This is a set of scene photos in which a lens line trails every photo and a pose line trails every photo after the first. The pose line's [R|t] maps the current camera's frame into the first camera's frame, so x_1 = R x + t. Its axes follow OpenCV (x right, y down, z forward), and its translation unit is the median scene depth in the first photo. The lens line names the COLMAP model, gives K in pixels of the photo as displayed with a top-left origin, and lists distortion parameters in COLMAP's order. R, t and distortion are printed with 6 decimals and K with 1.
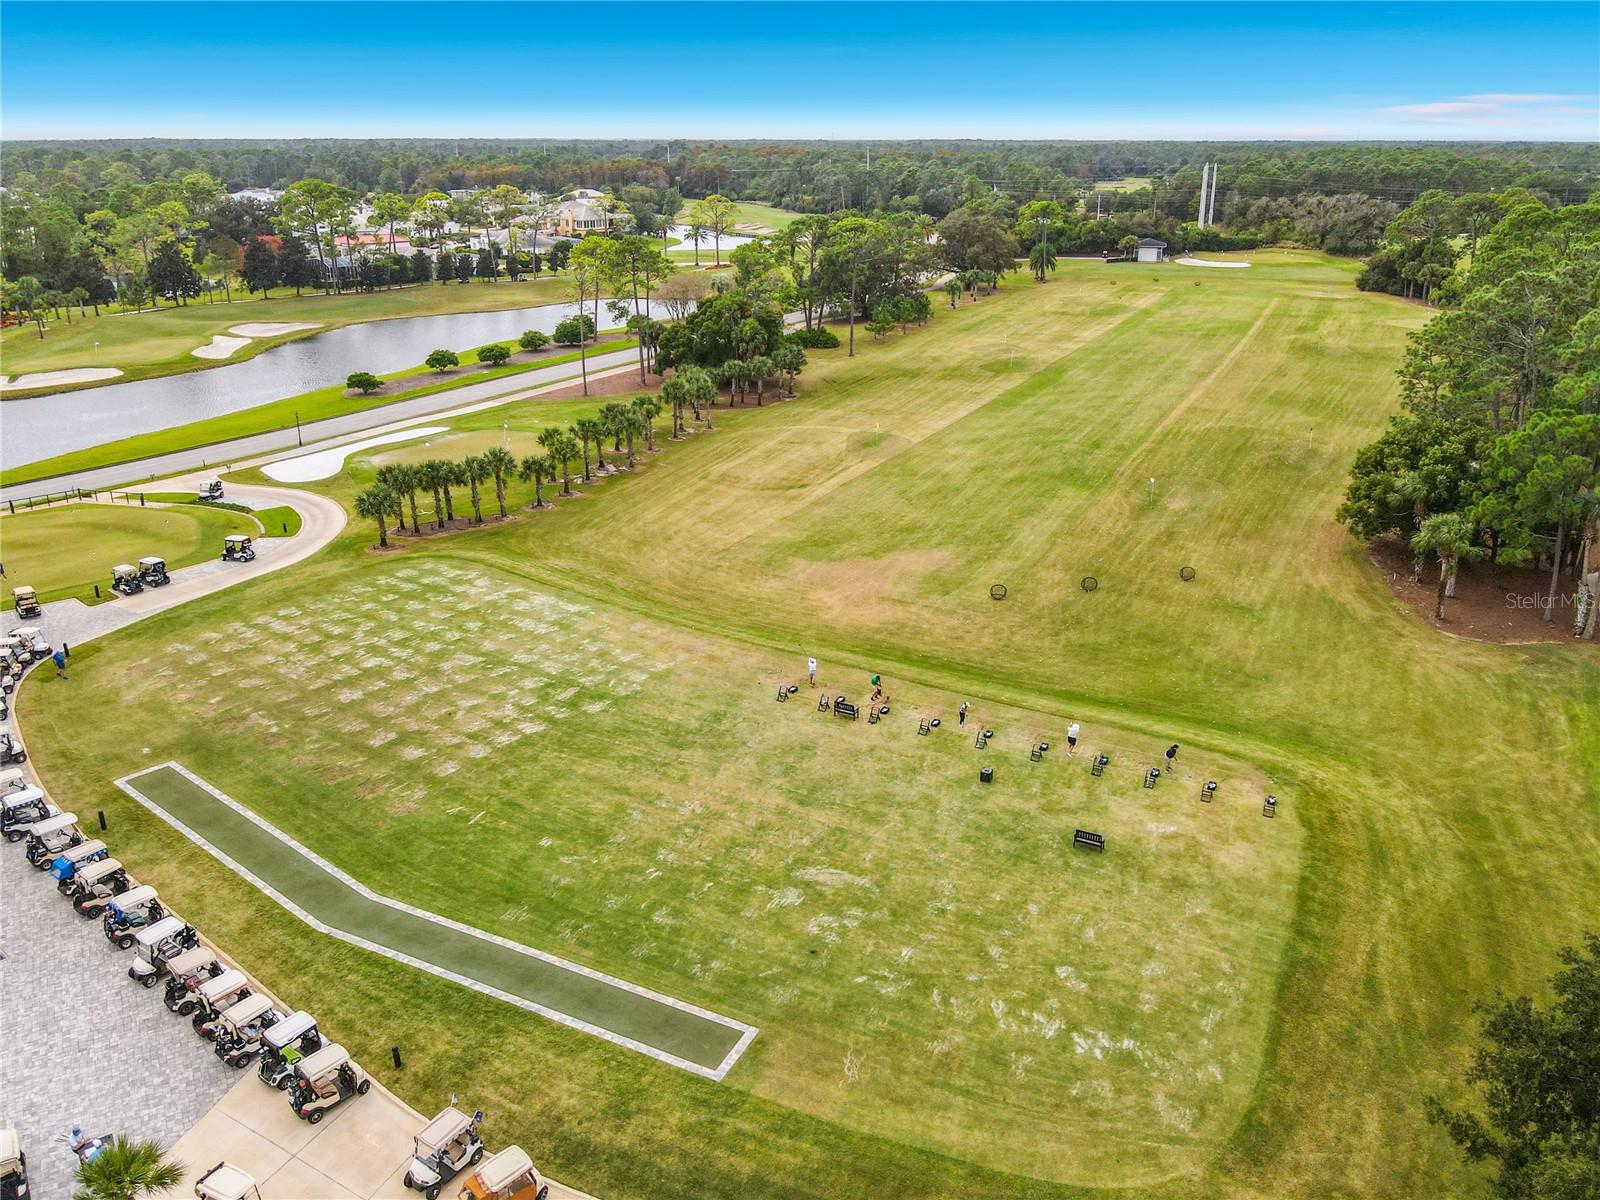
lens RADIAL K [[1209.7, 0, 803.1], [0, 1209.7, 564.8], [0, 0, 1]] dist [0.000570, 0.007976]
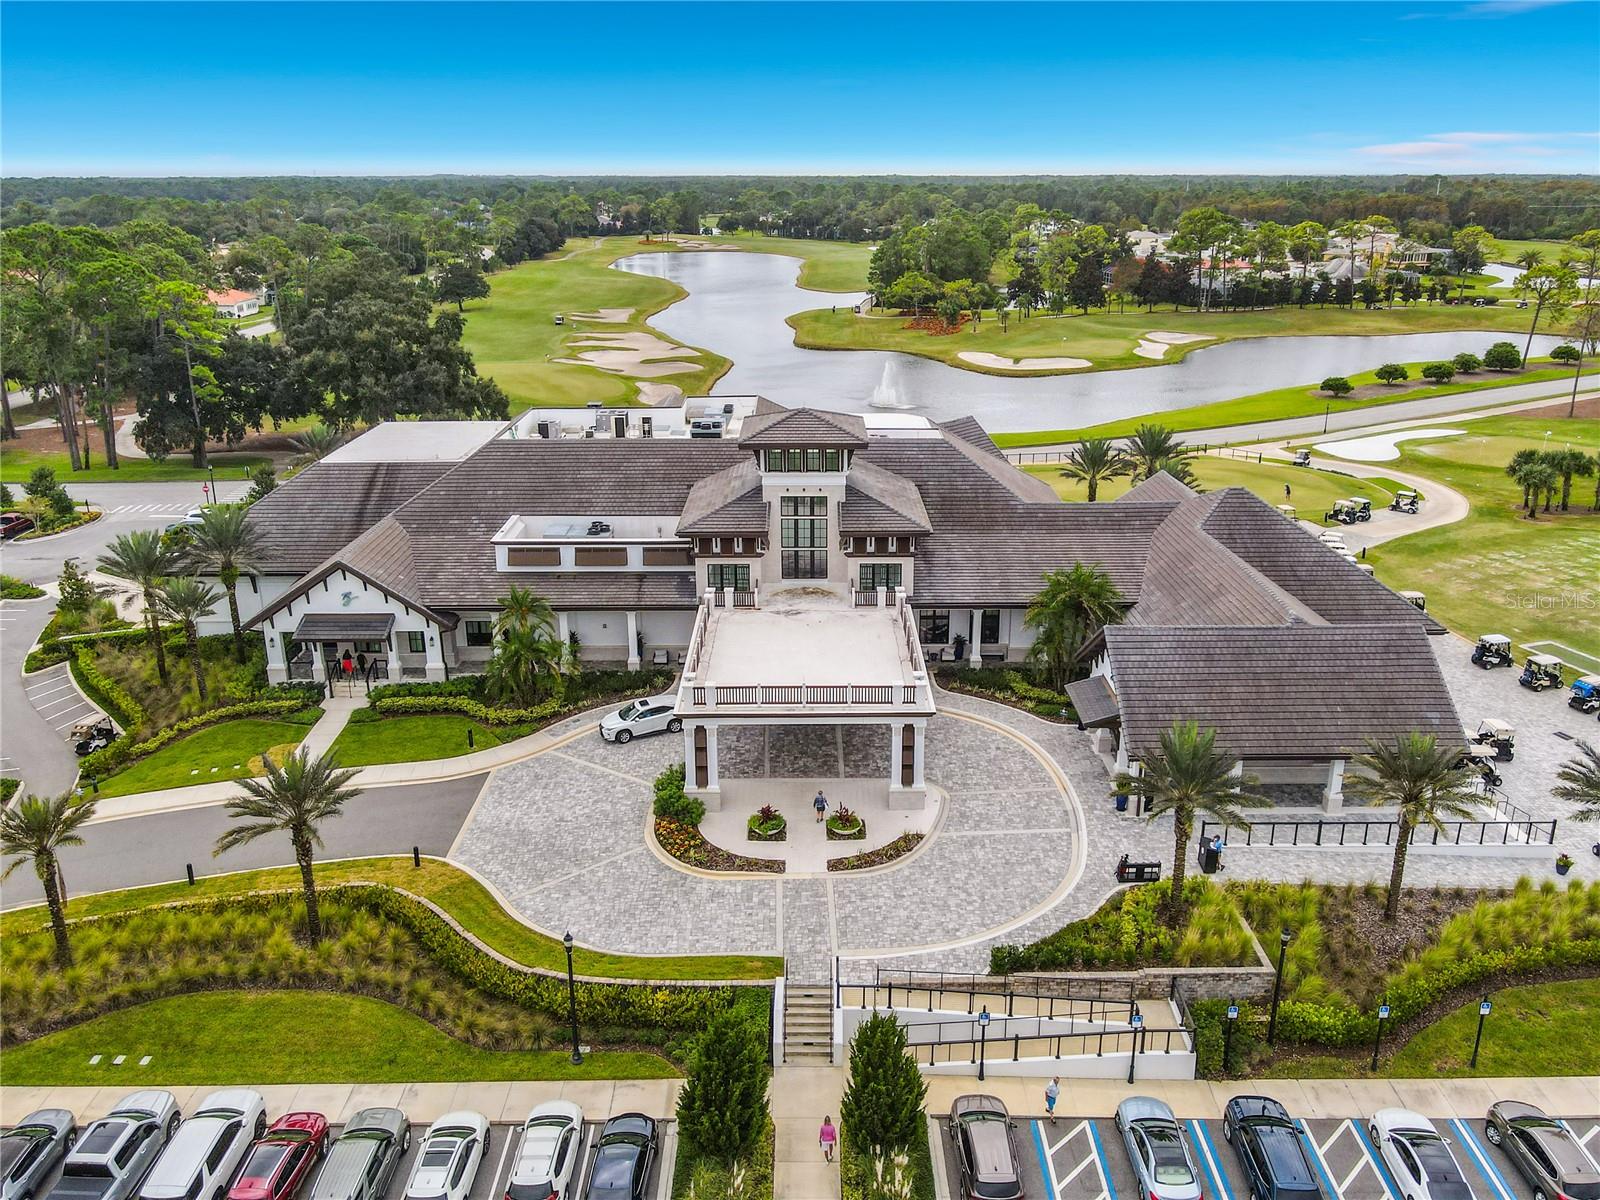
lens RADIAL K [[1182.0, 0, 811.9], [0, 1182.0, 598.2], [0, 0, 1]] dist [-0.006980, 0.061276]
pose [[0.869212, 0.168399, -0.464879, -0.528954], [-0.166442, 0.984996, 0.045601, 0.160435], [0.465583, 0.037739, 0.884199, -0.413080]]
